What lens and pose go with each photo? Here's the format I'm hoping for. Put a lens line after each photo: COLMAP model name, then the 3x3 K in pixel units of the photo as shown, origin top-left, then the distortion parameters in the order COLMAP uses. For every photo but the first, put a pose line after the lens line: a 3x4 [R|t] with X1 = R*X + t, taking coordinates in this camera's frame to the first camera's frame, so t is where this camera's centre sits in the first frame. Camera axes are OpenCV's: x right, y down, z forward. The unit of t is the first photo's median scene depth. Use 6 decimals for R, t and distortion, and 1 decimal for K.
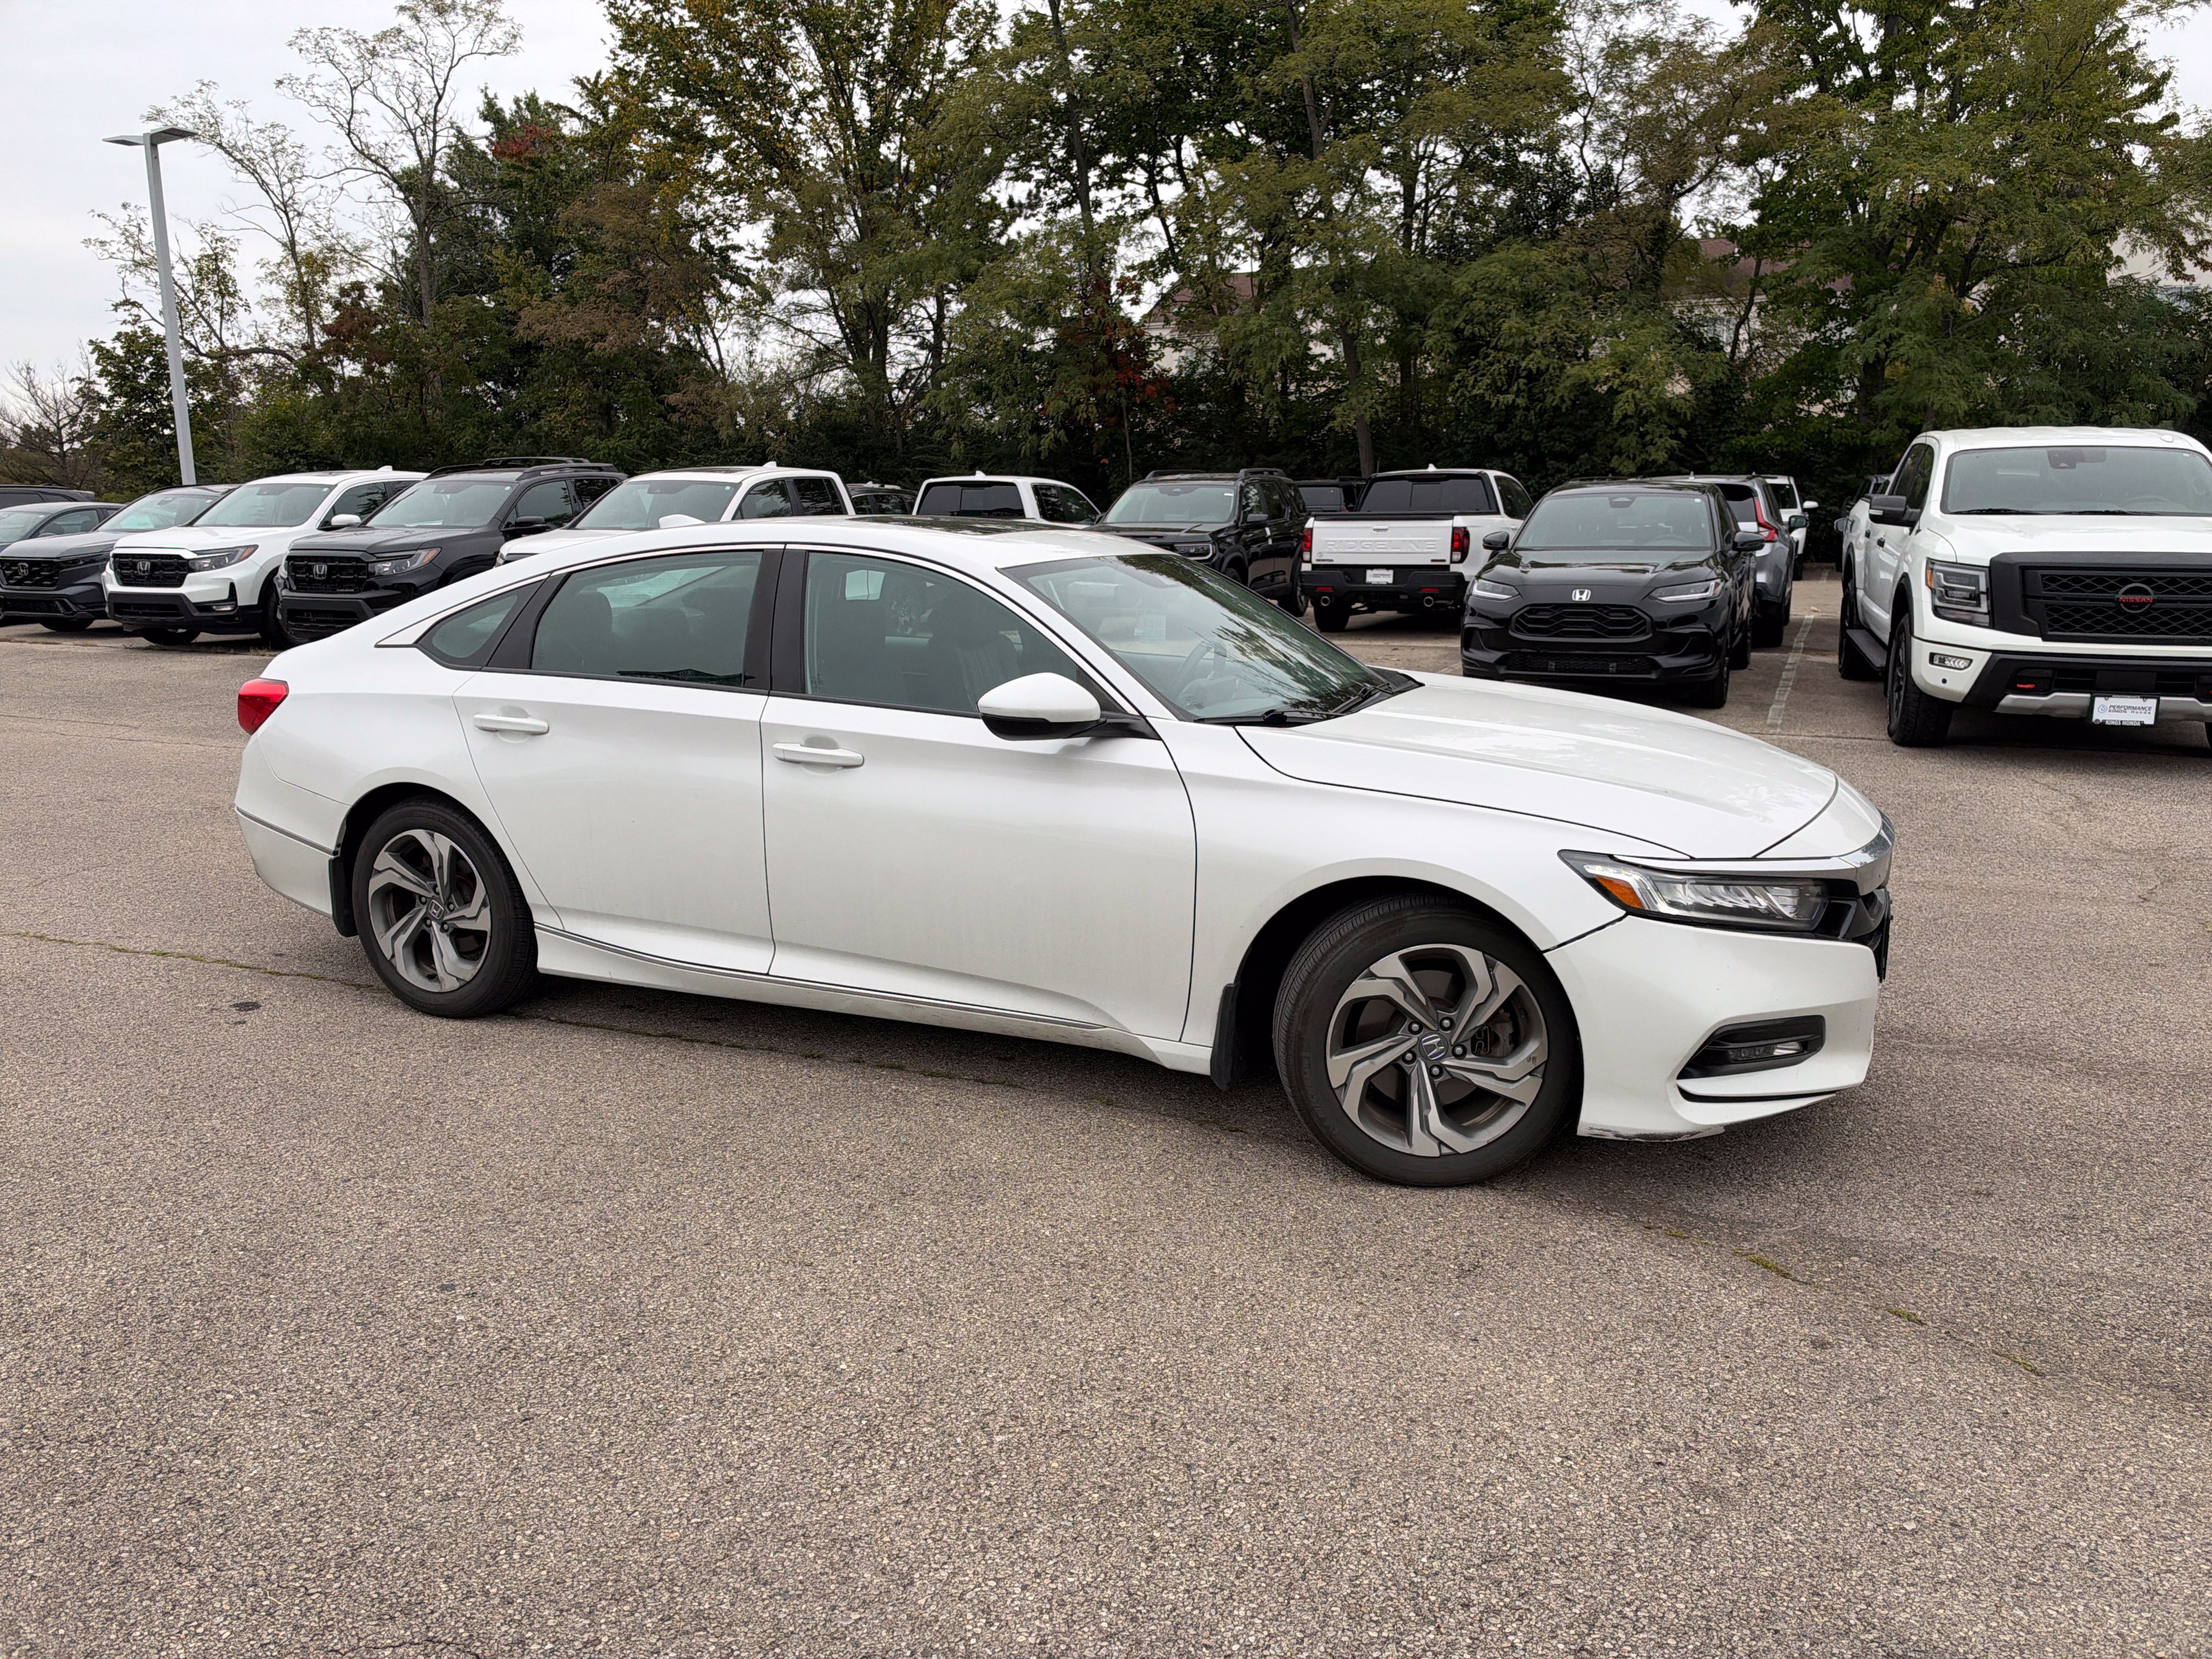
lens RADIAL K [[1543.8, 0, 1121.7], [0, 1543.8, 835.3], [0, 0, 1]] dist [-0.003992, -0.010113]
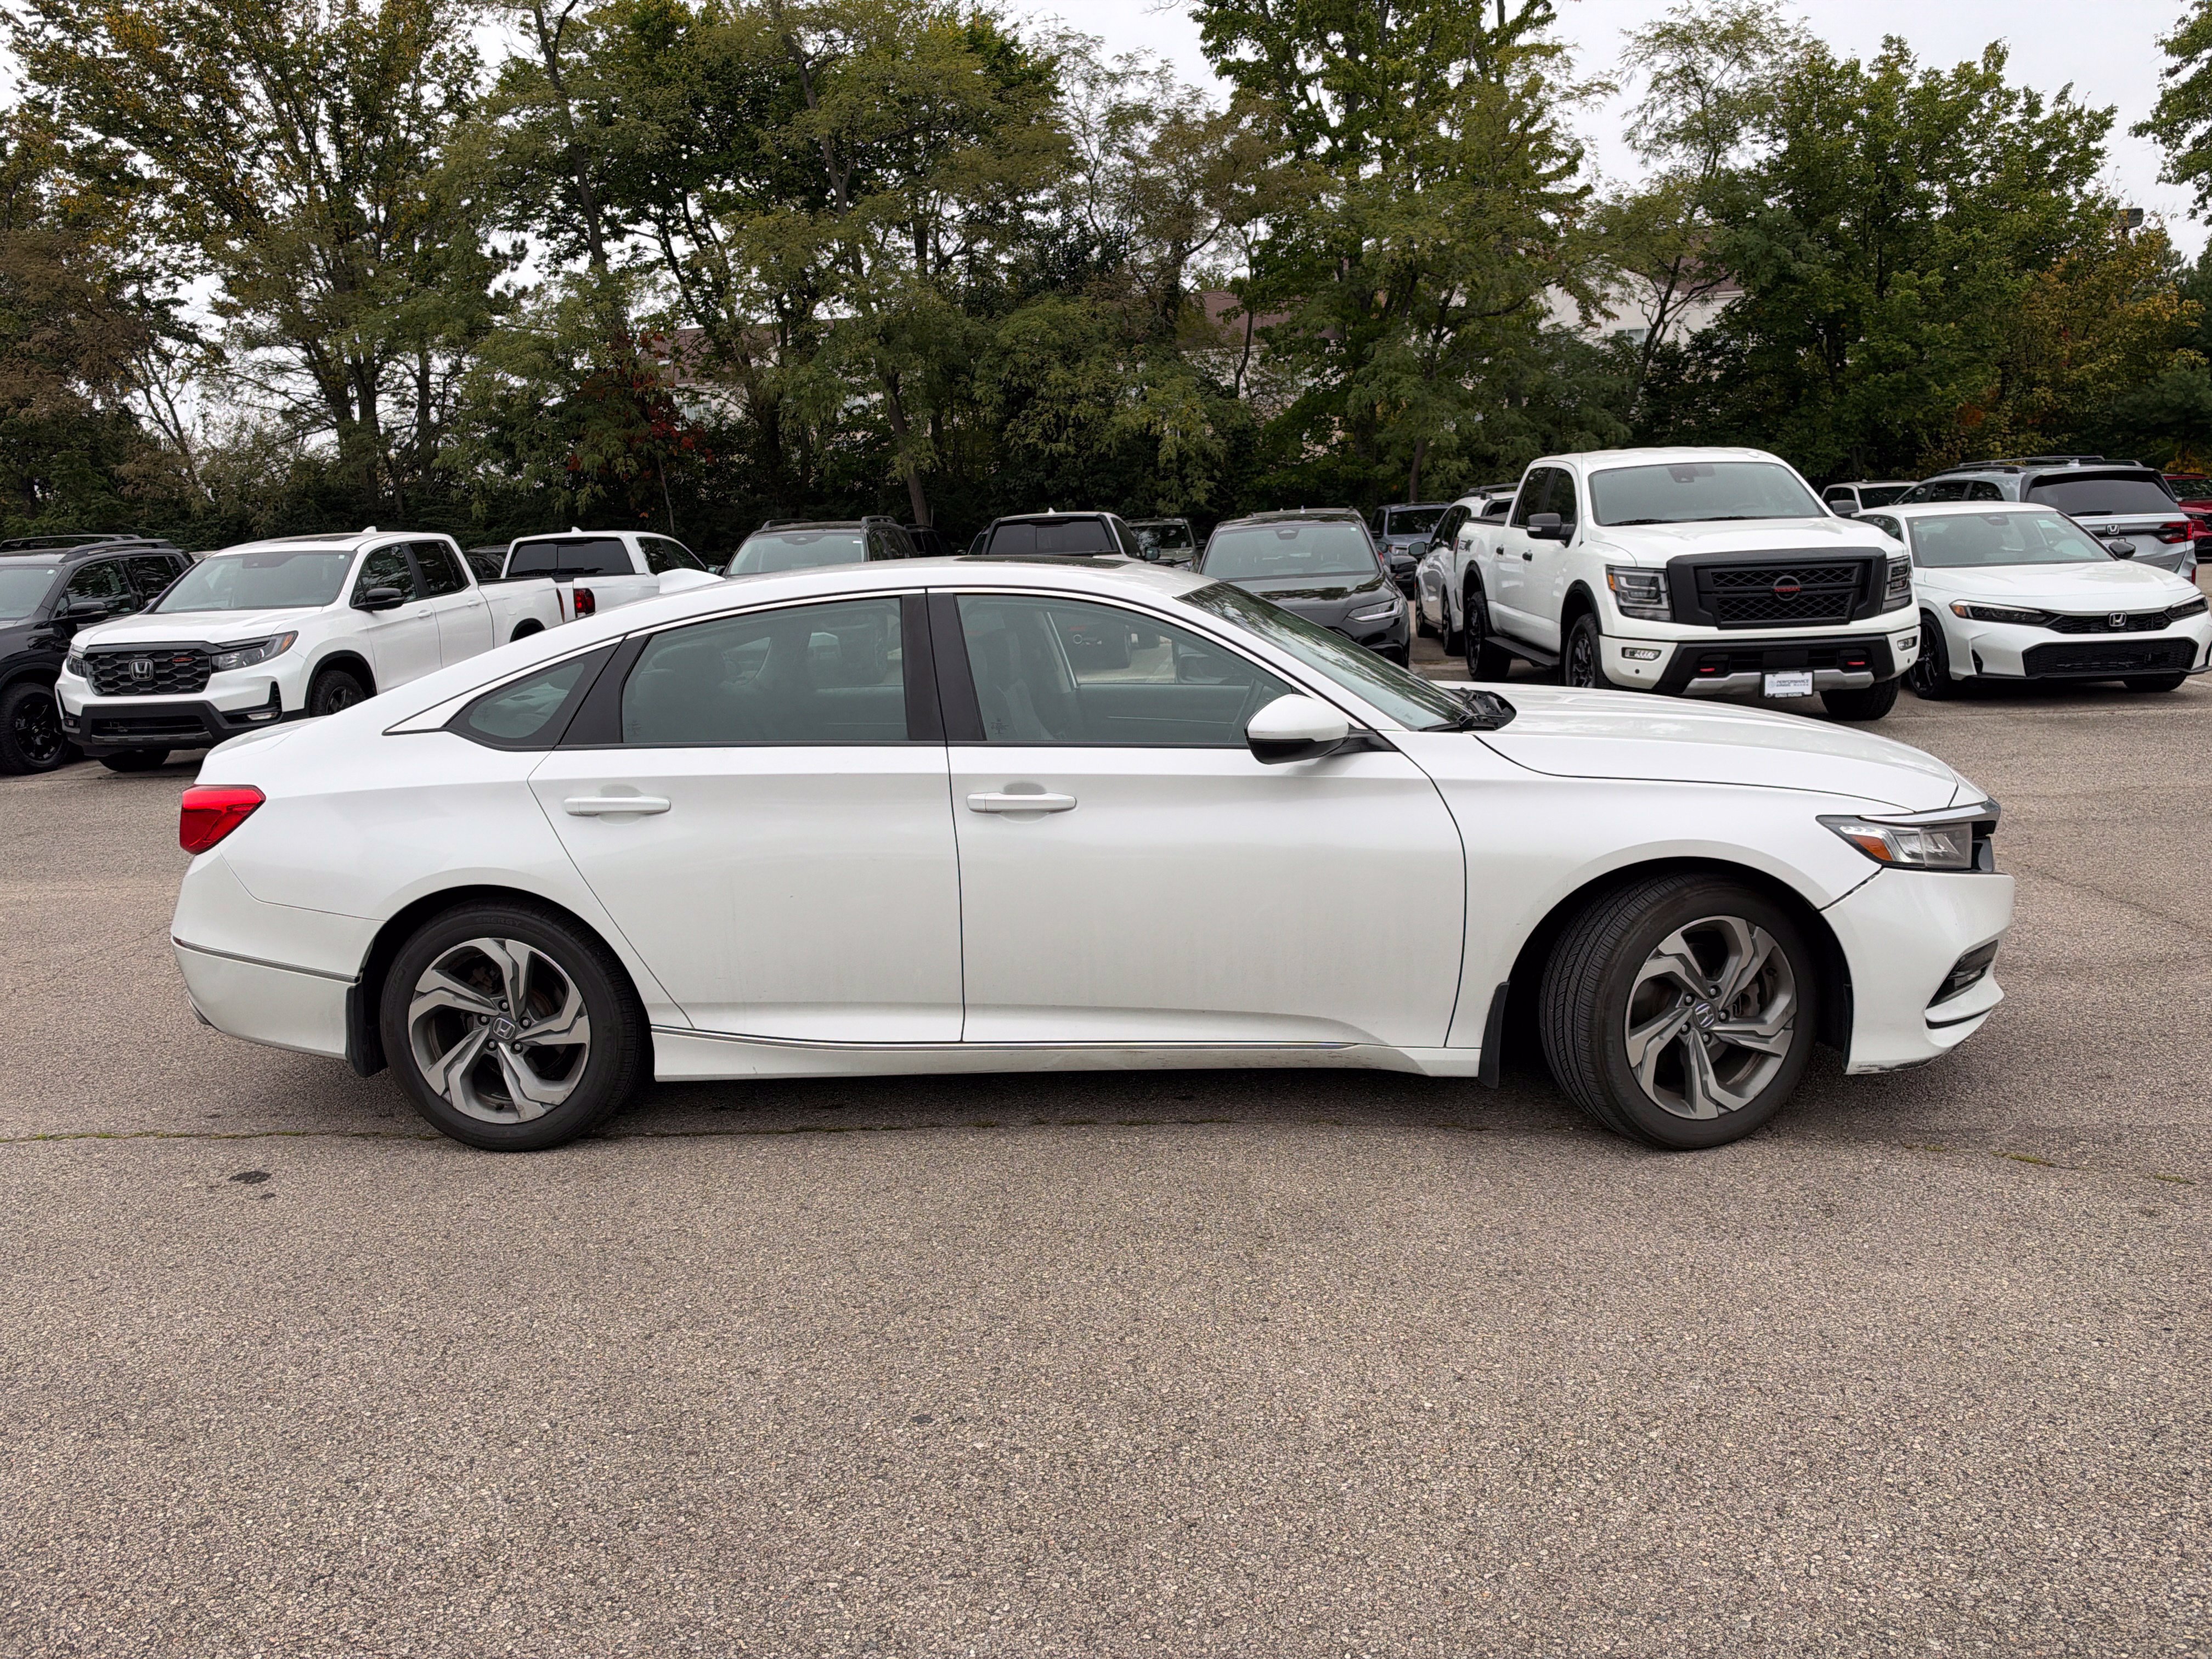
lens RADIAL K [[1543.8, 0, 1114.3], [0, 1543.8, 822.8], [0, 0, 1]] dist [-0.003992, -0.010113]
pose [[0.952189, -0.096212, 0.289966, -0.132708], [0.107349, 0.993962, -0.022713, -0.003845], [-0.286030, 0.052755, 0.956767, 0.023884]]
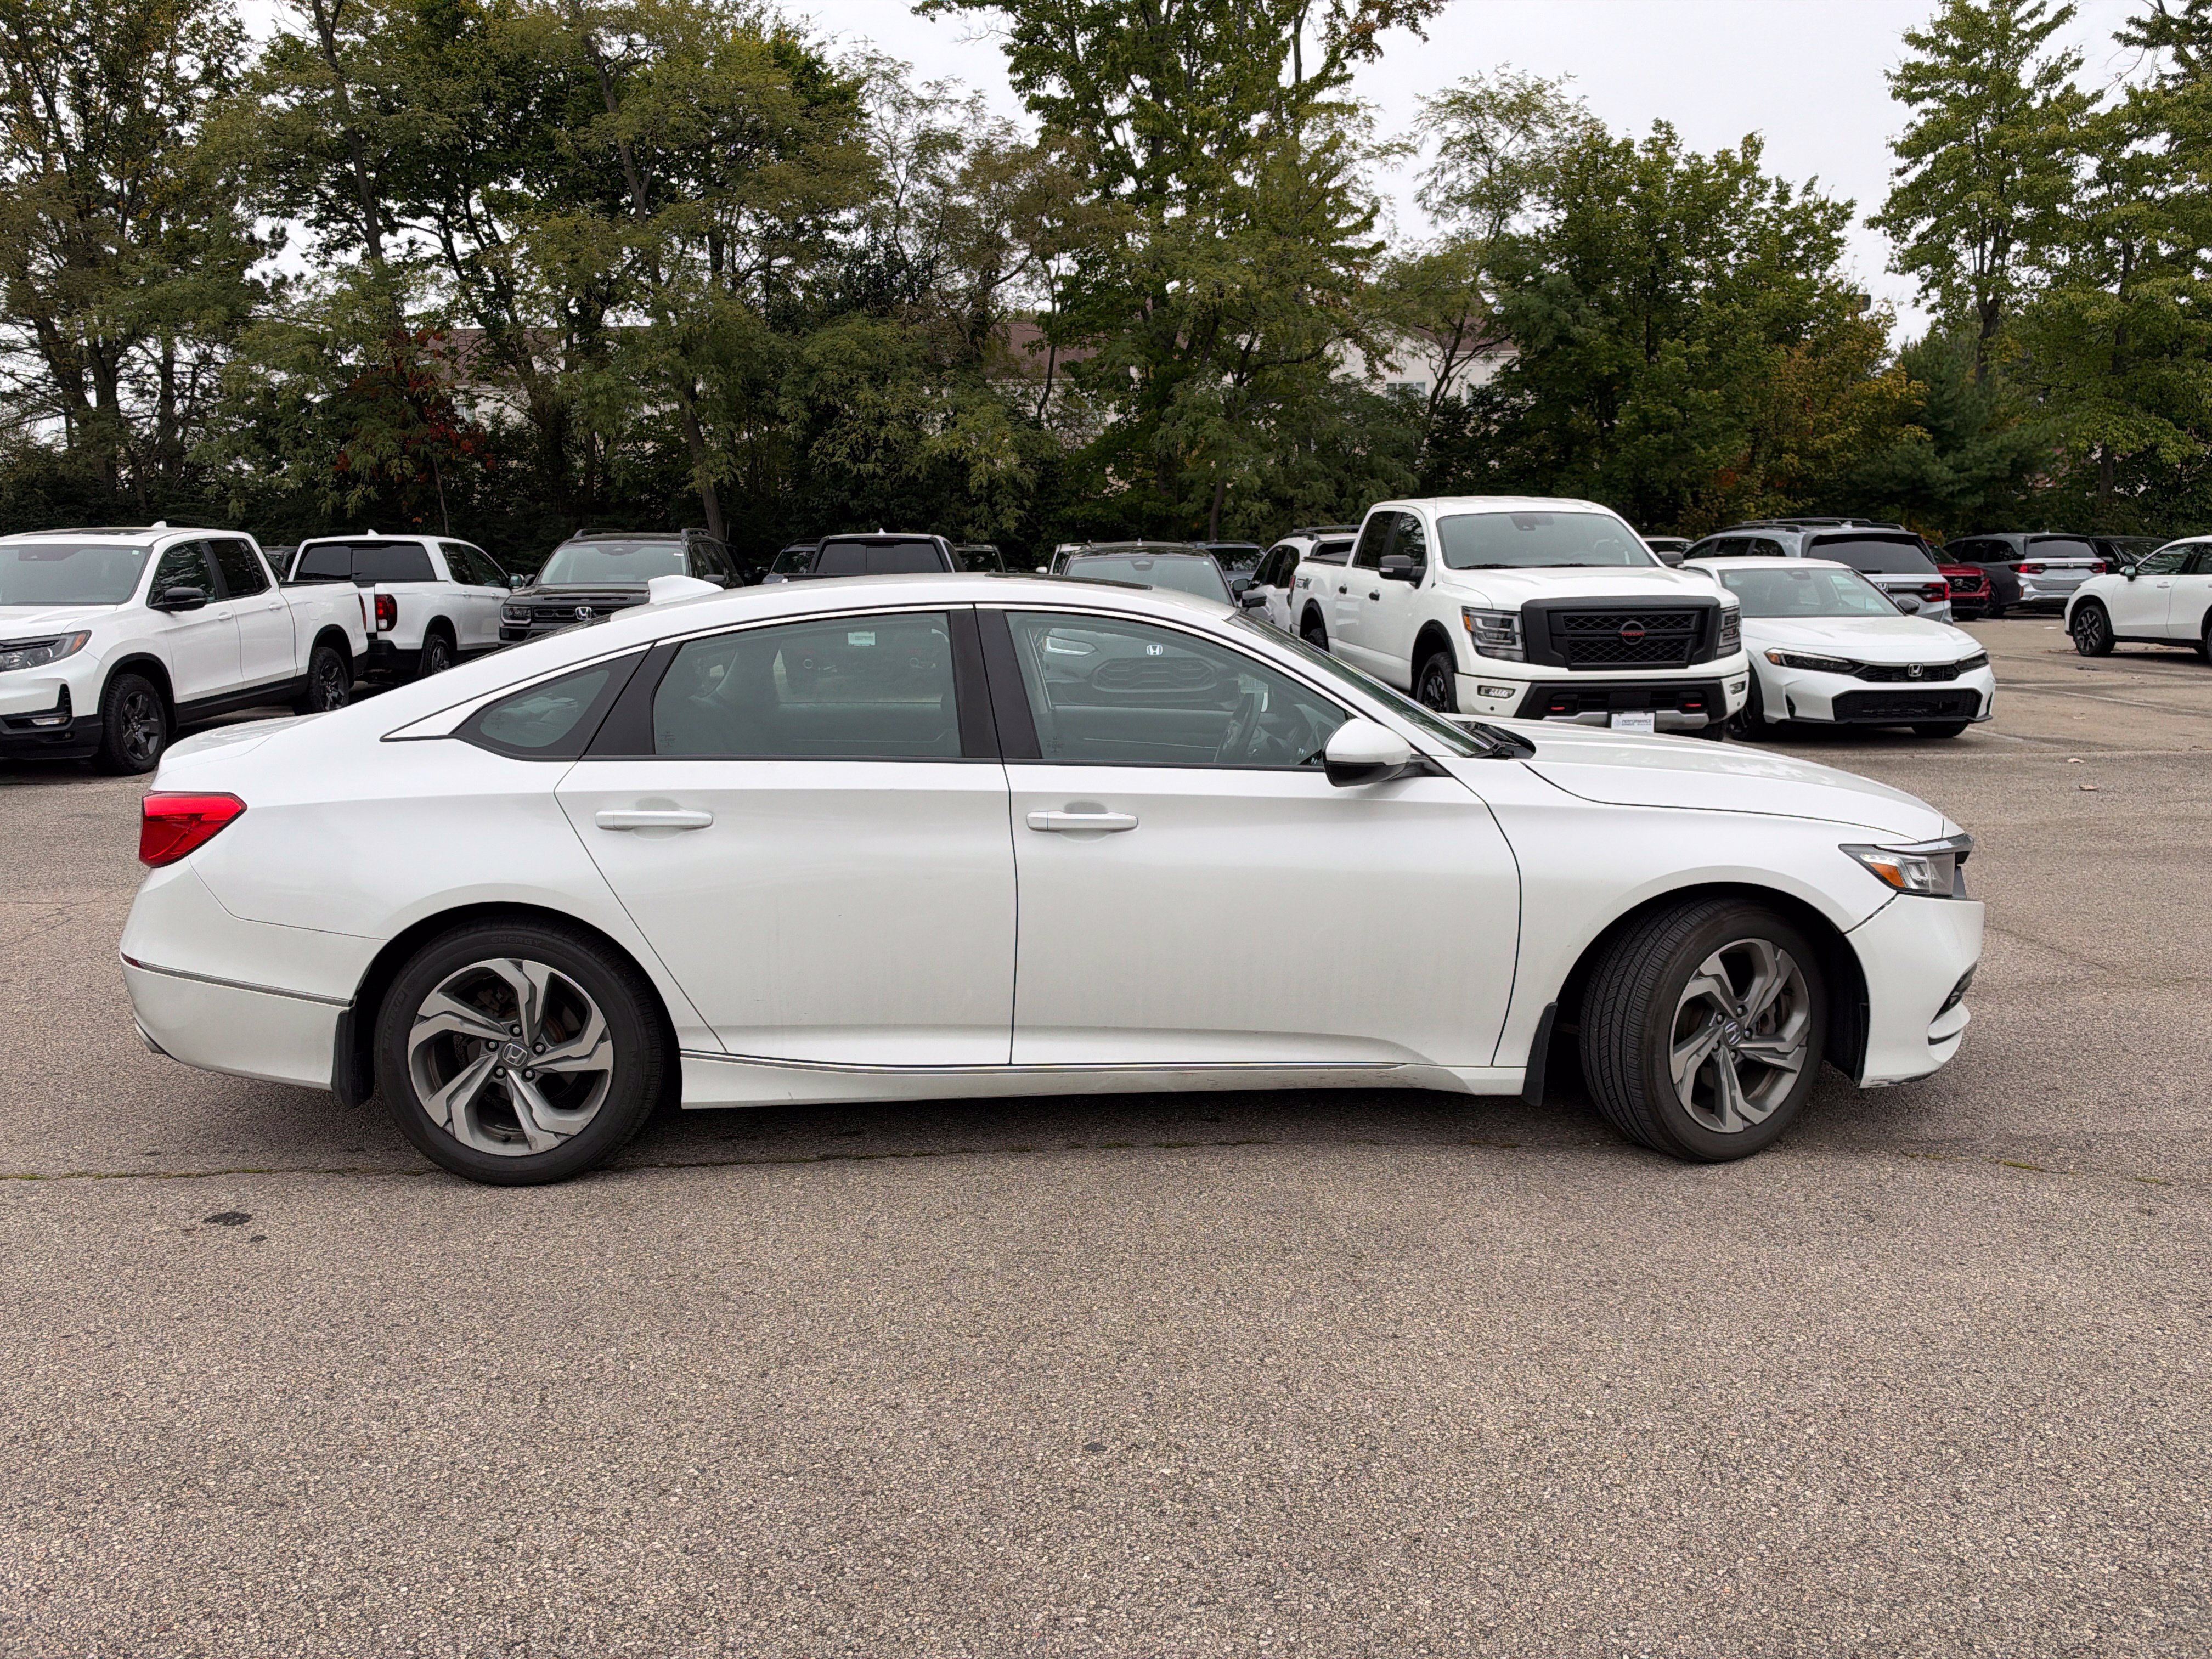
lens RADIAL K [[1543.8, 0, 1106.0], [0, 1543.8, 825.9], [0, 0, 1]] dist [-0.003992, -0.010113]
pose [[0.904125, -0.078795, 0.419941, -0.183475], [0.098224, 0.994855, -0.024807, -0.007947], [-0.415826, 0.063676, 0.907212, 0.044343]]
